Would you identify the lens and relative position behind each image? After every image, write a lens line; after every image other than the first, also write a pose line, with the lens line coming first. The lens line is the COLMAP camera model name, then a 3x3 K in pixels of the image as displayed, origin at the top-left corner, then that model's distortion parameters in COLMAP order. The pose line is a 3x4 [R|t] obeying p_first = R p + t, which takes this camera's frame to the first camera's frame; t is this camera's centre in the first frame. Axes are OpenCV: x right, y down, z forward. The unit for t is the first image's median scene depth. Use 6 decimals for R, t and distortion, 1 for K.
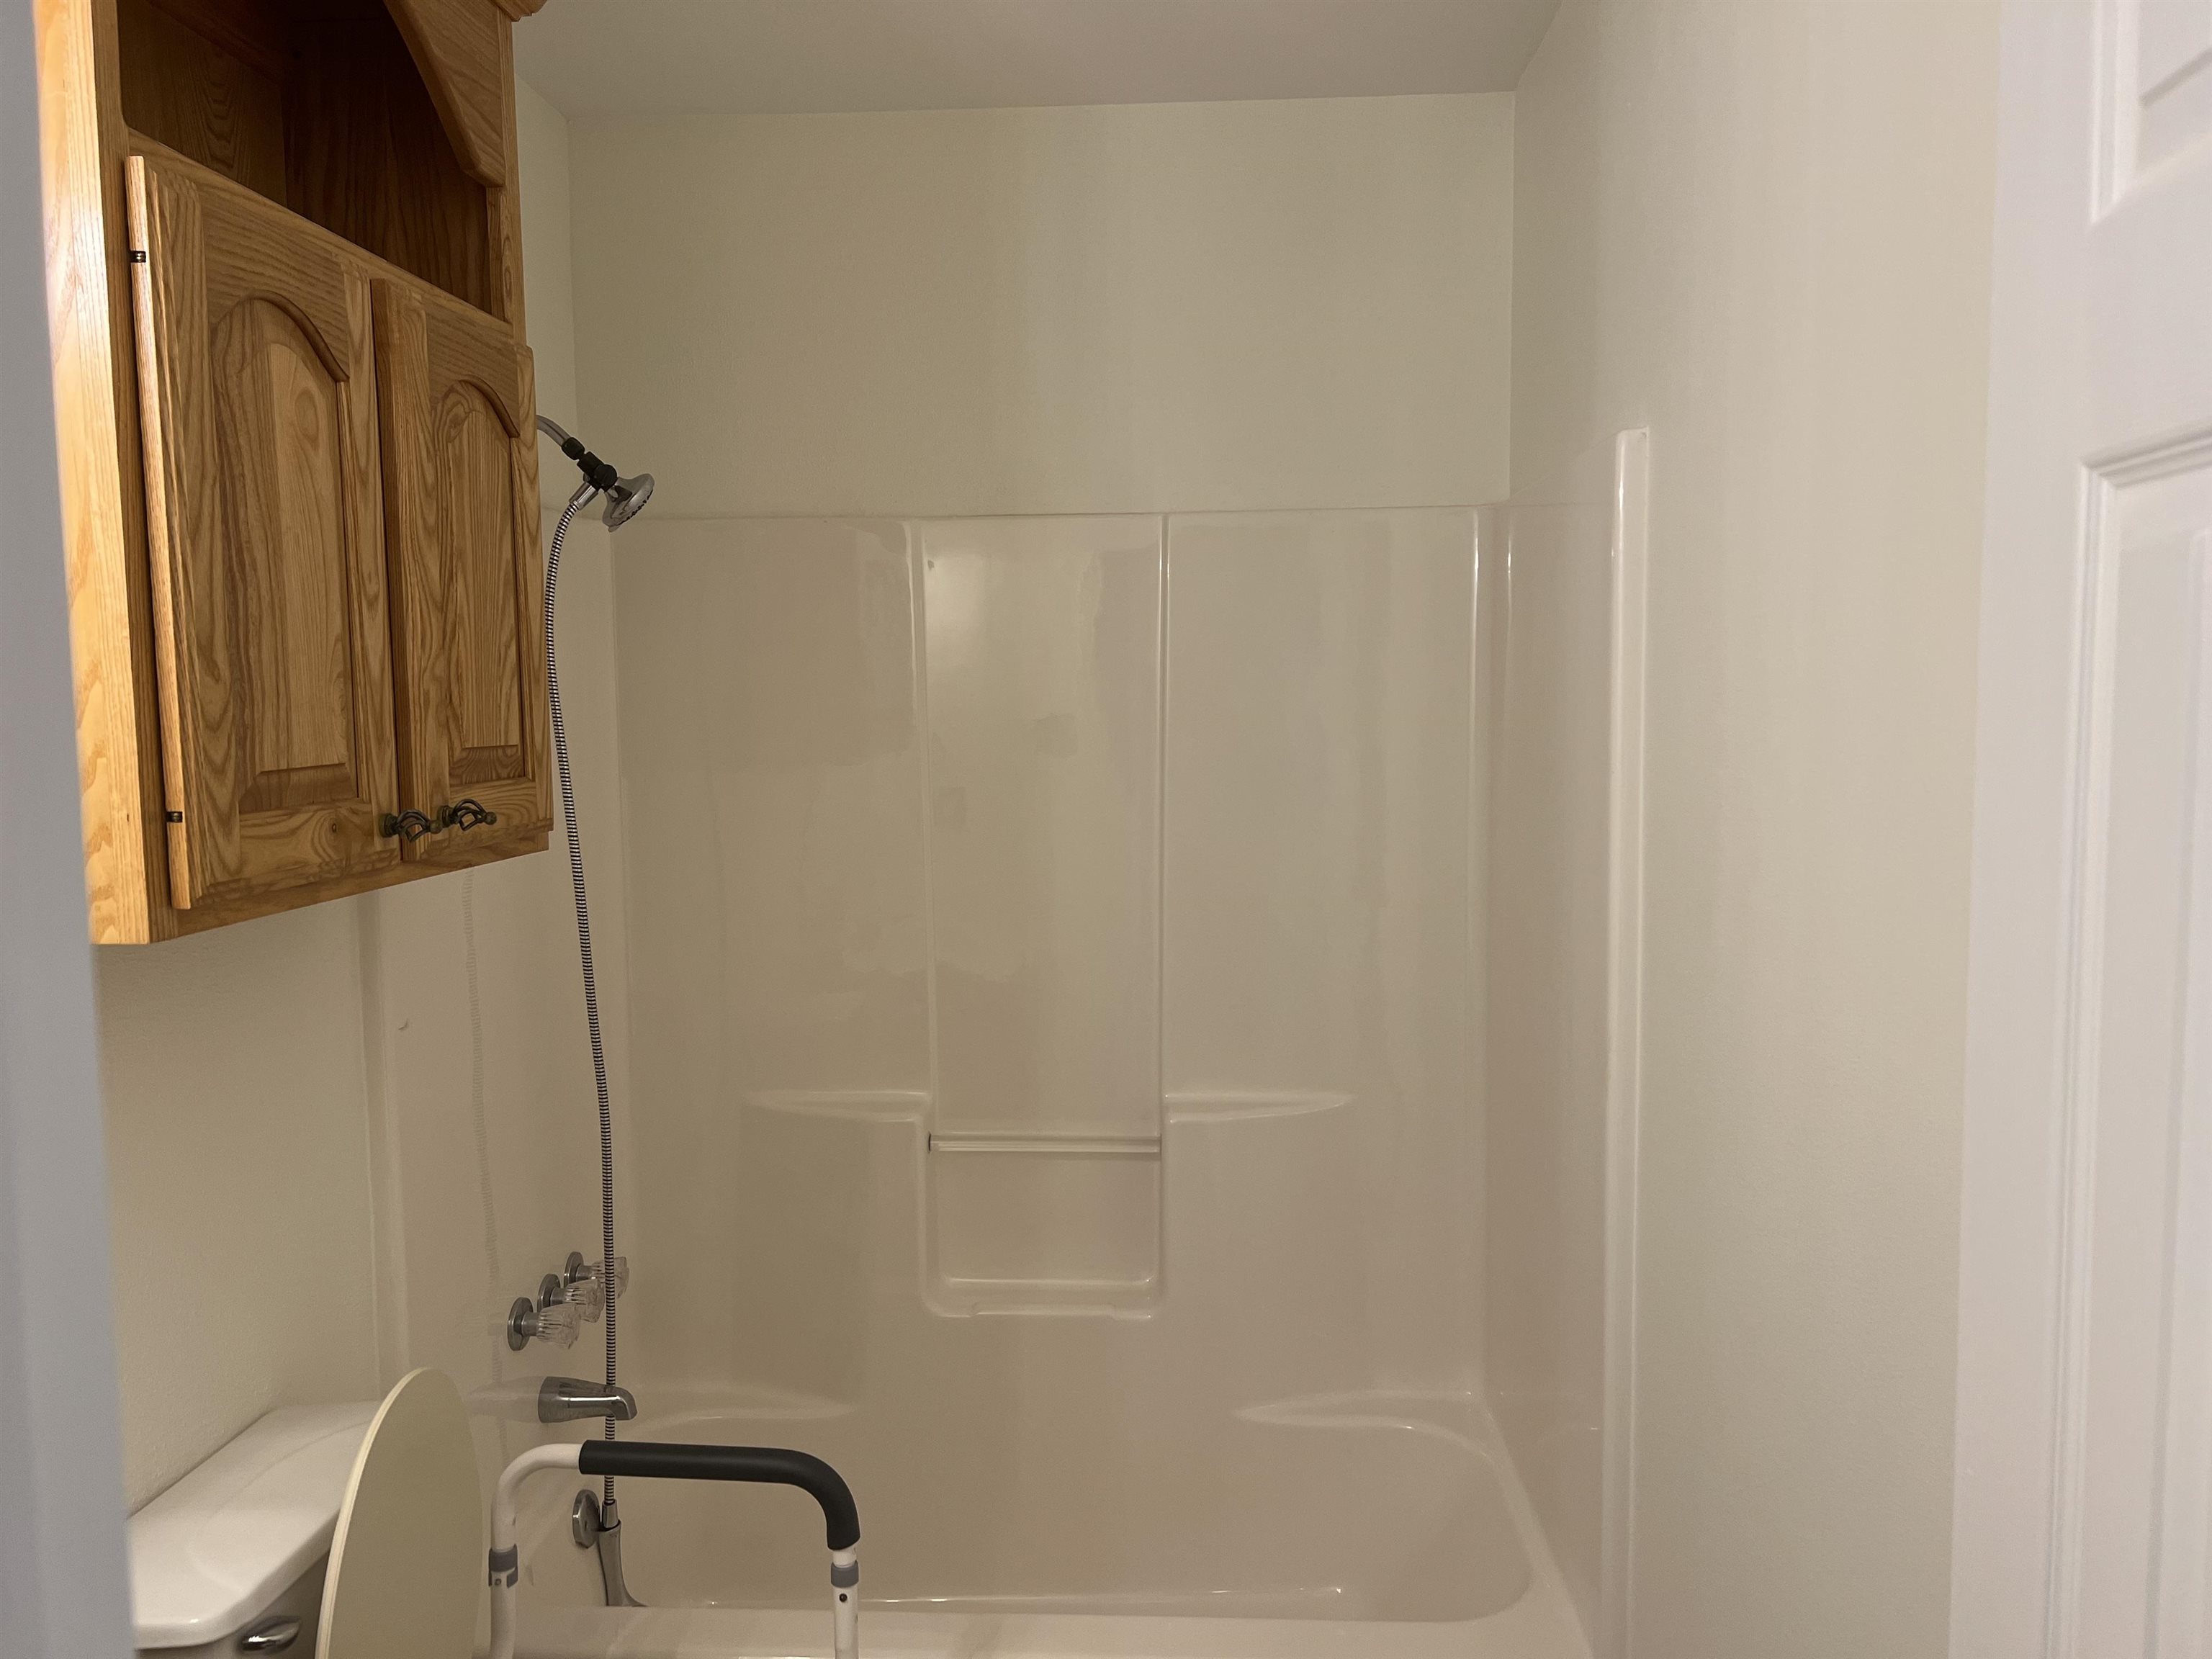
lens RADIAL K [[1668.8, 0, 1069.7], [0, 1668.8, 838.0], [0, 0, 1]] dist [0.063421, -0.057807]
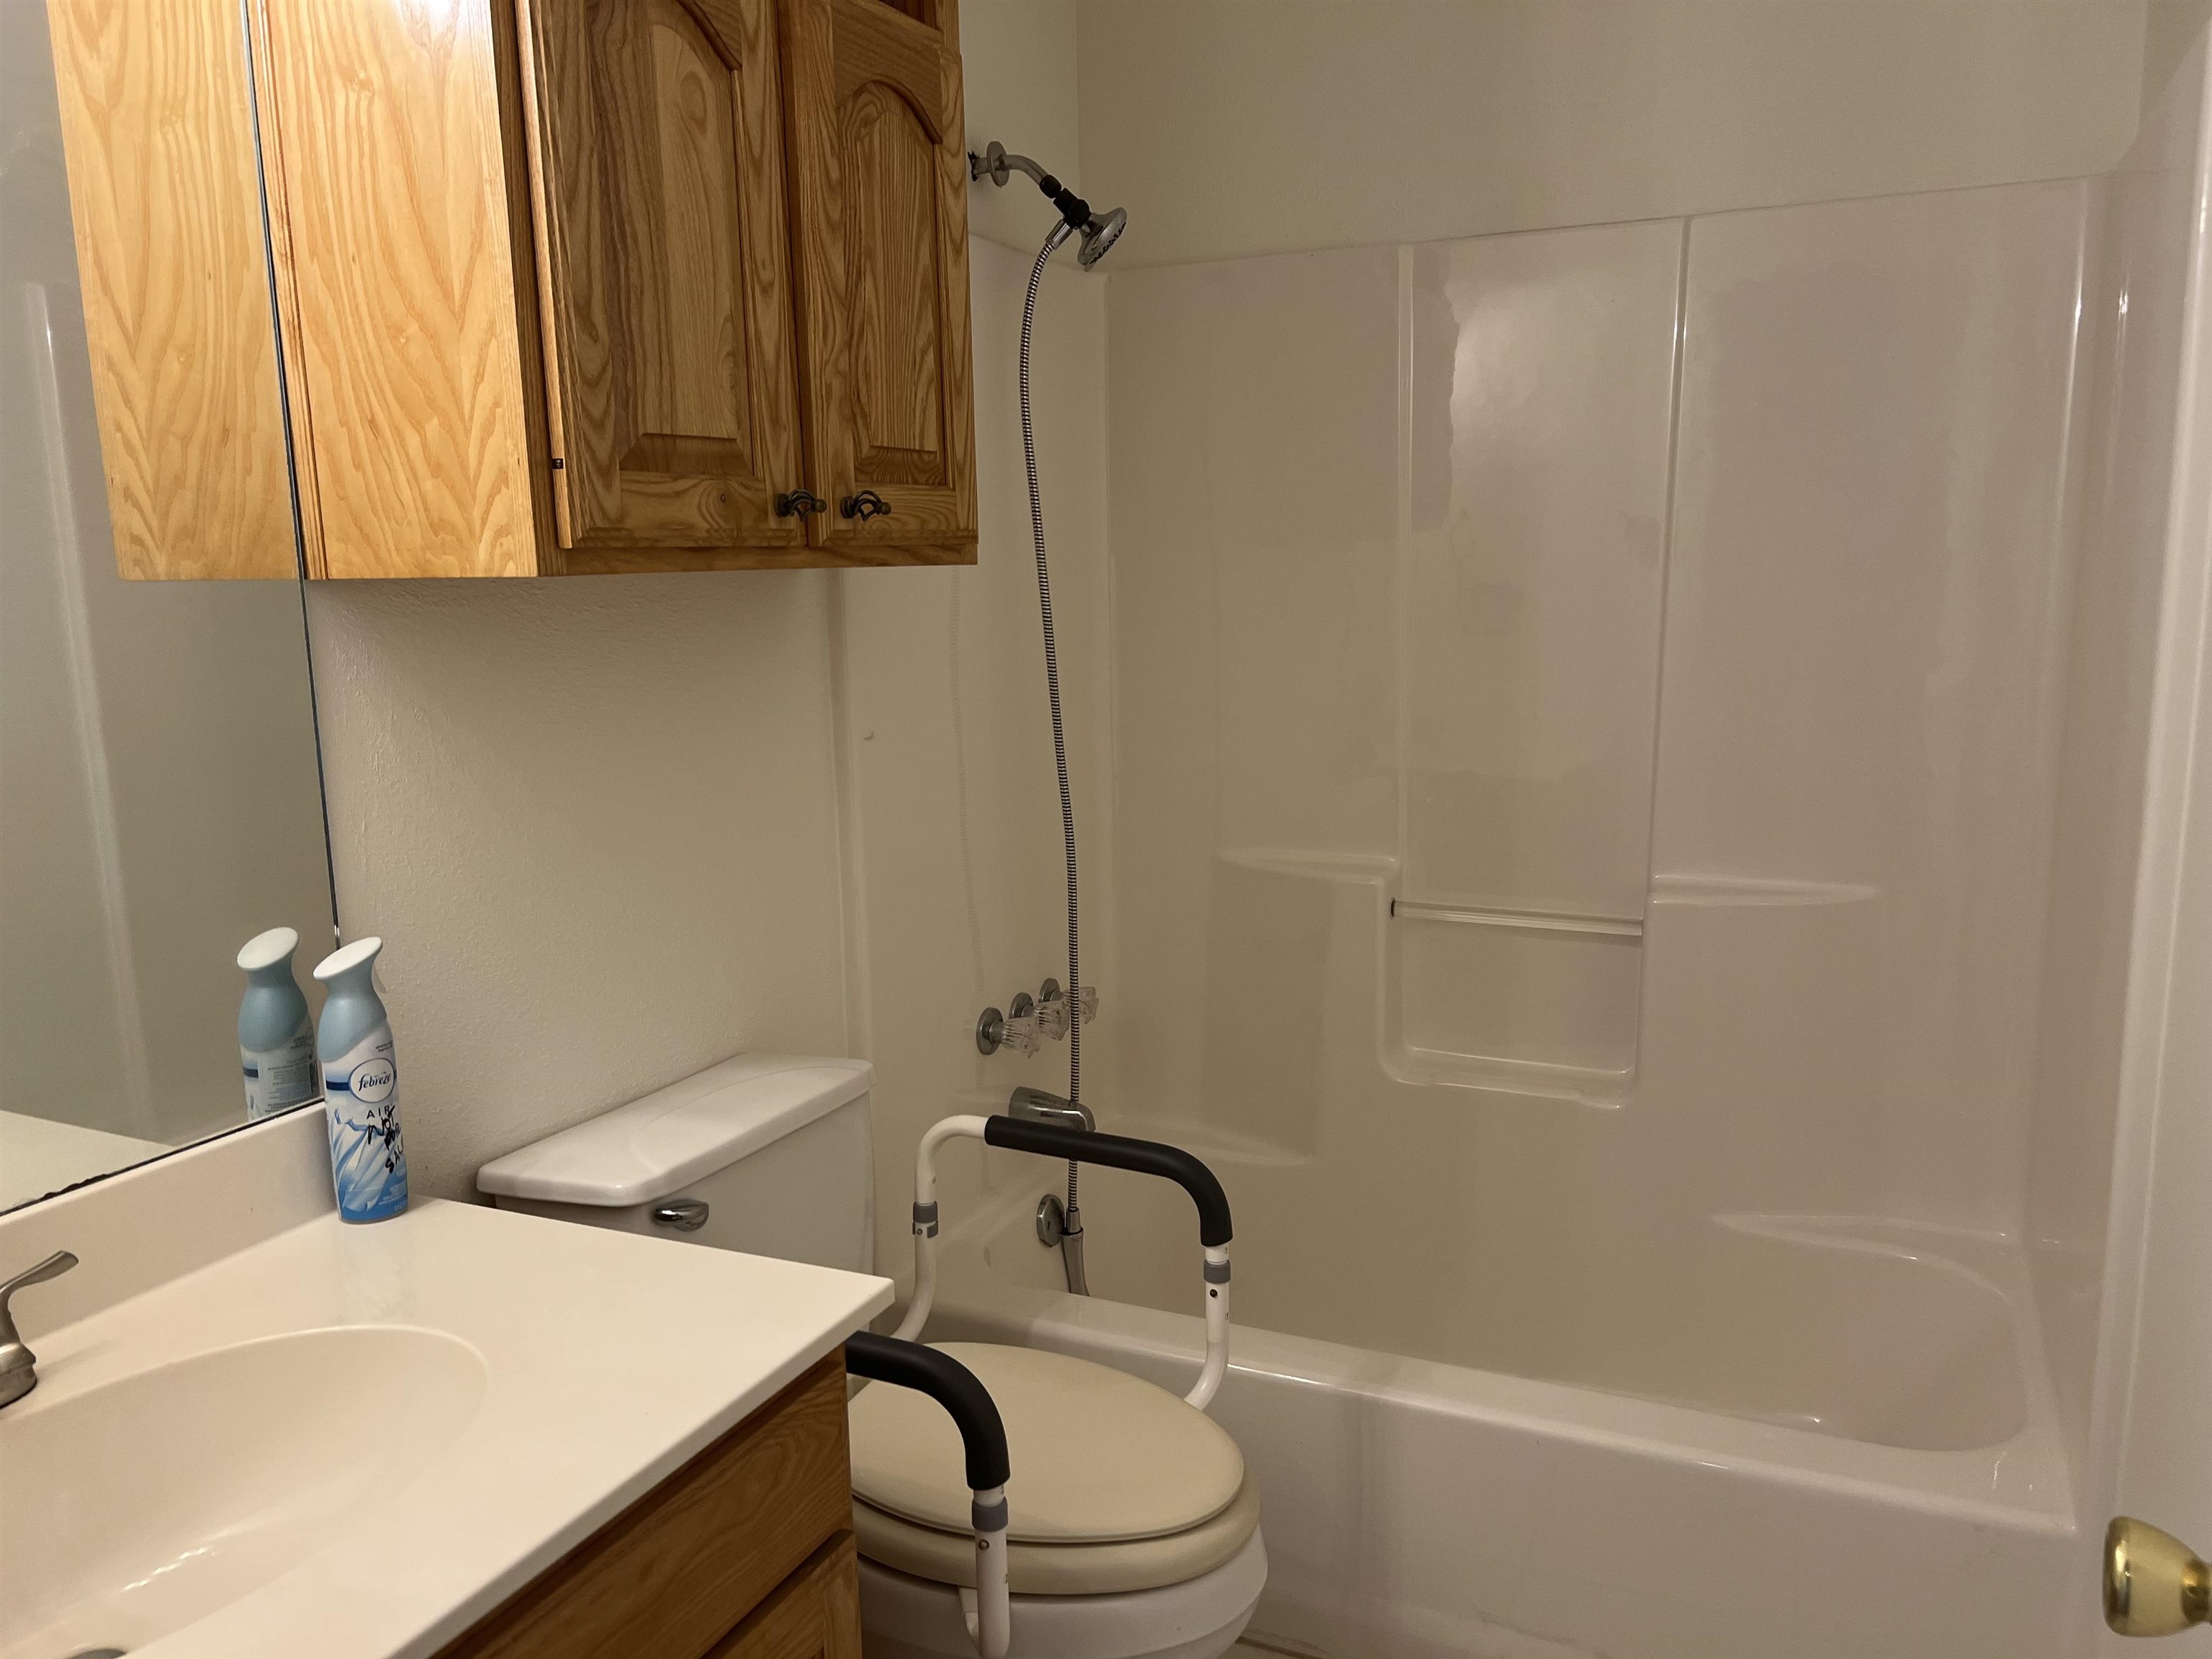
lens RADIAL K [[1668.8, 0, 1108.3], [0, 1668.8, 846.5], [0, 0, 1]] dist [0.063421, -0.057807]
pose [[0.934371, 0.059203, -0.351349, 0.148712], [-0.026889, 0.995004, 0.096149, 0.083743], [0.355286, -0.080392, 0.931294, 0.048472]]
